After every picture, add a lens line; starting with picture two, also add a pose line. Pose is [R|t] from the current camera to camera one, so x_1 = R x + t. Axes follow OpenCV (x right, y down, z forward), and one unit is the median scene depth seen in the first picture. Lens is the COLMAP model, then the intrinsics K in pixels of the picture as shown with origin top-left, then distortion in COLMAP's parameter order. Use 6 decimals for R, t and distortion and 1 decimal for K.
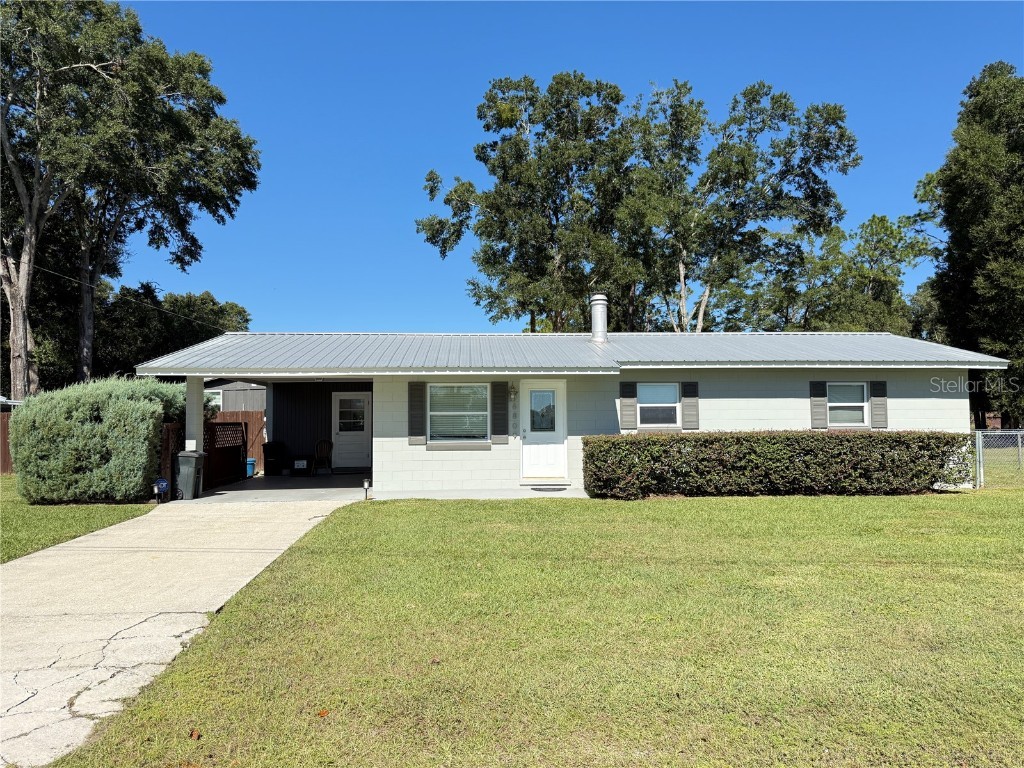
lens RADIAL K [[721.4, 0, 517.9], [0, 721.4, 381.5], [0, 0, 1]] dist [0.084149, -0.111760]
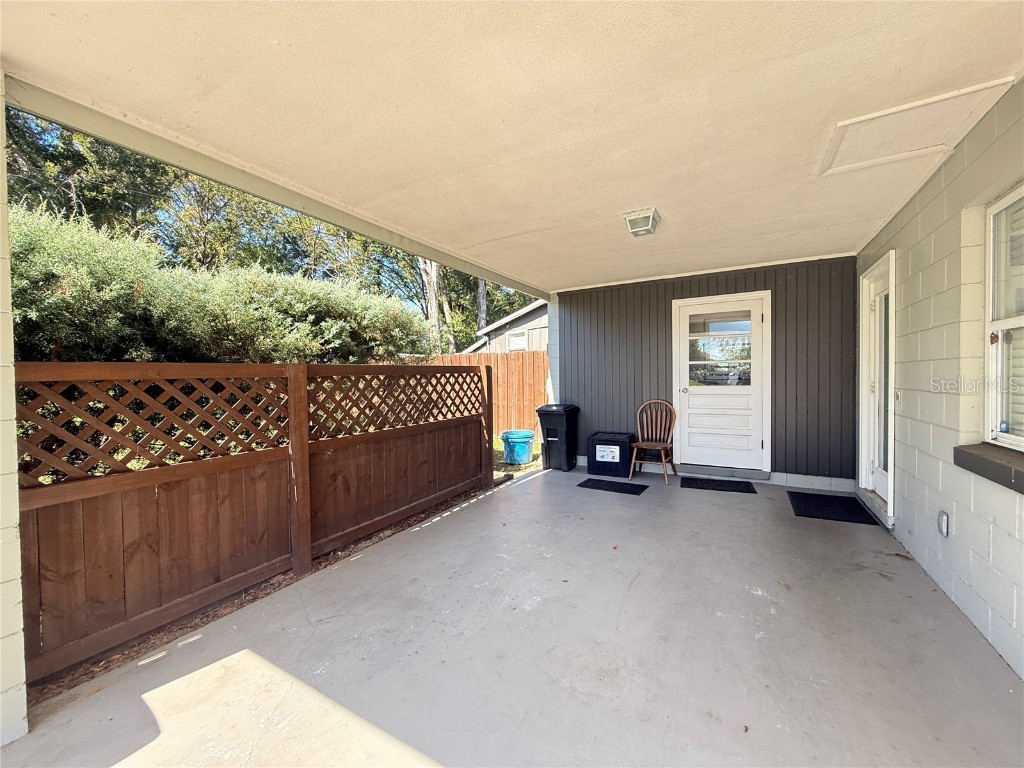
lens RADIAL K [[409.5, 0, 509.5], [0, 409.5, 383.4], [0, 0, 1]] dist [-0.000952, 0.000129]
pose [[0.829290, 0.008965, -0.558746, -0.229874], [0.039752, 0.996392, 0.074988, 0.051411], [0.557403, -0.084398, 0.825941, 0.847729]]
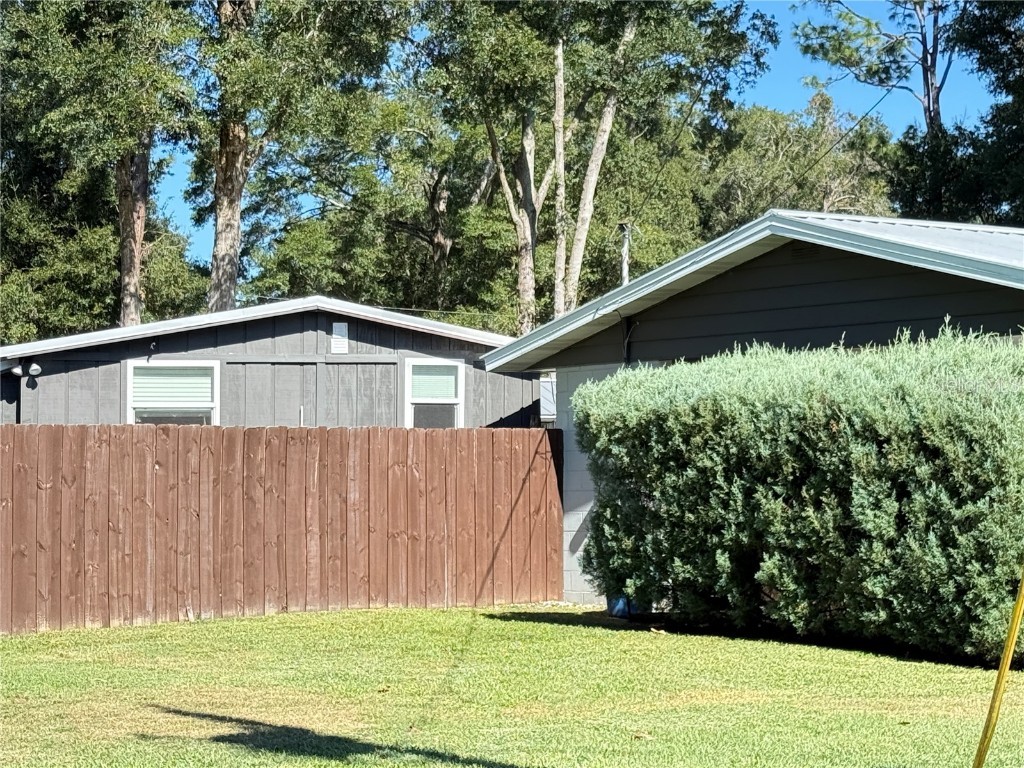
lens RADIAL K [[2337.6, 0, 512.1], [0, 2337.6, 383.6], [0, 0, 1]] dist [0.074175, 0.444110]
pose [[0.831509, 0.023561, 0.555011, -1.204250], [-0.030862, 0.999516, 0.003807, 0.018710], [-0.554653, -0.020294, 0.831834, 0.118716]]
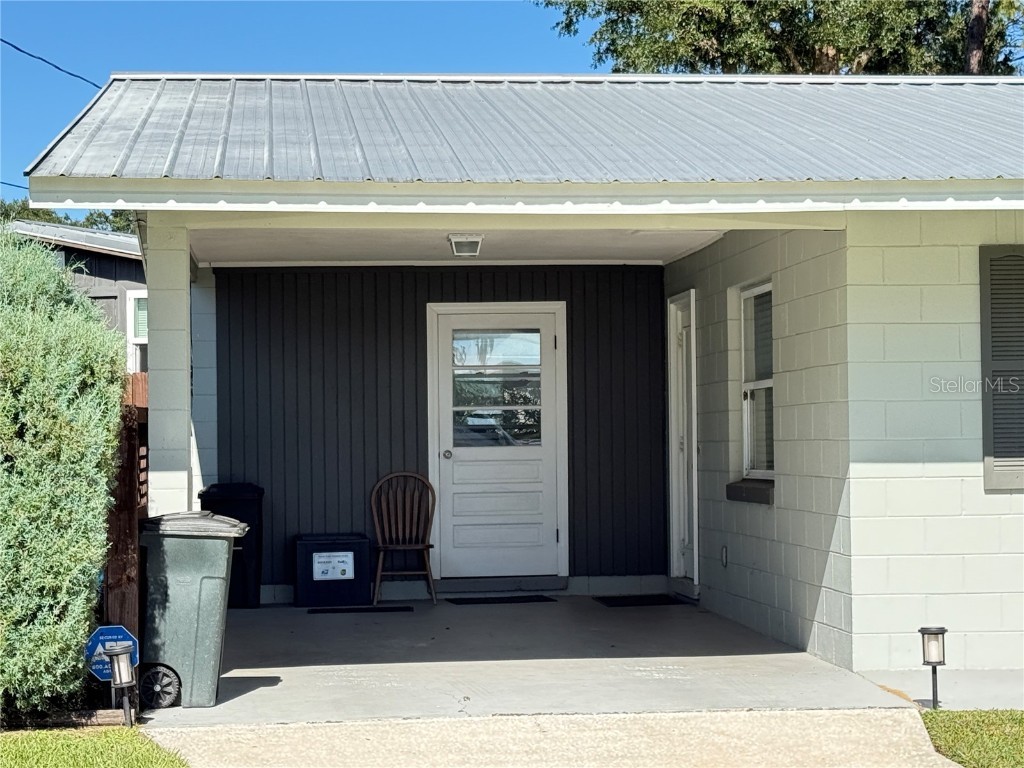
lens RADIAL K [[2245.6, 0, 537.3], [0, 2245.6, 385.2], [0, 0, 1]] dist [0.104393, 0.127980]
pose [[0.999046, -0.001353, 0.043648, -0.294659], [-0.000207, 0.999362, 0.035712, 0.018341], [-0.043669, -0.035687, 0.998408, 0.178204]]
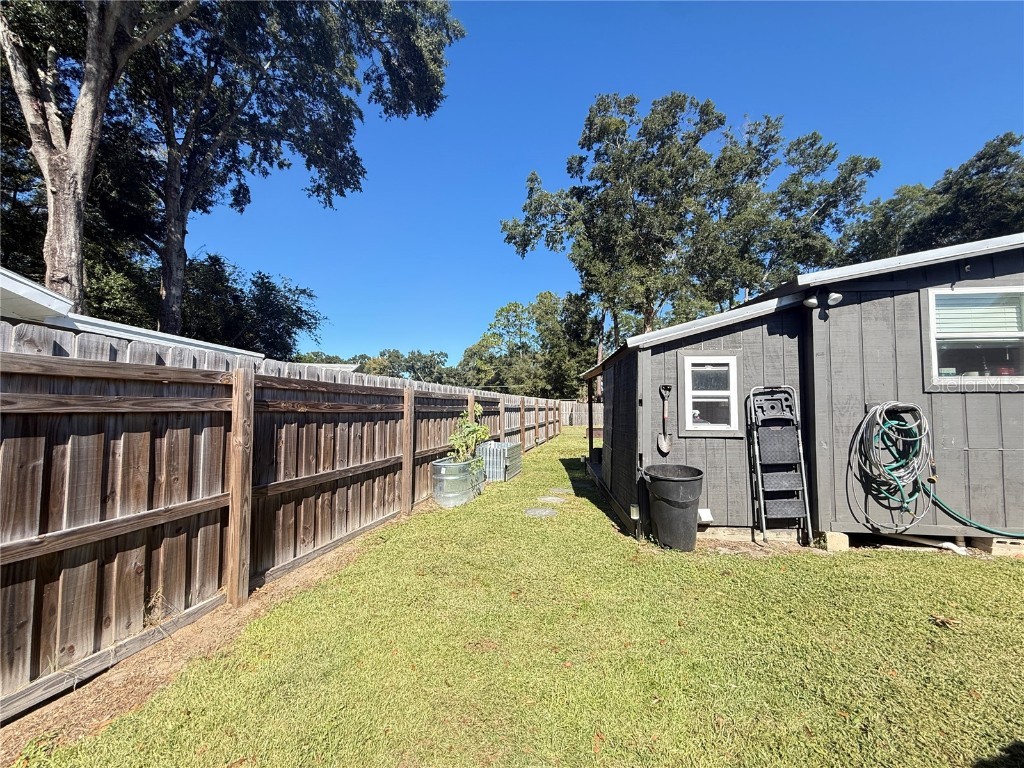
lens RADIAL K [[409.5, 0, 509.5], [0, 409.5, 383.4], [0, 0, 1]] dist [-0.000952, 0.000129]
pose [[0.963220, 0.023815, 0.267658, -0.906973], [-0.023466, 0.999714, -0.004502, 0.078635], [-0.267688, -0.001944, 0.963504, 1.262876]]
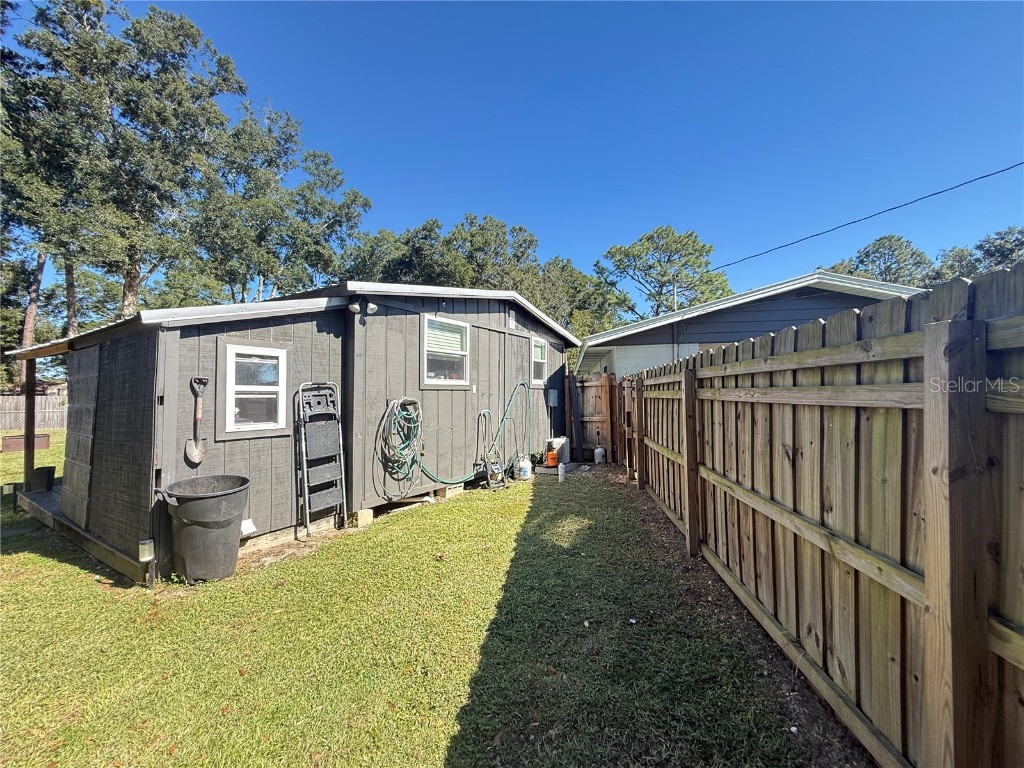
lens RADIAL K [[409.5, 0, 509.5], [0, 409.5, 383.4], [0, 0, 1]] dist [-0.000952, 0.000129]
pose [[0.206808, 0.033828, 0.977797, -0.911384], [-0.047130, 0.998586, -0.024579, 0.076803], [-0.977246, -0.041001, 0.208110, 1.291175]]
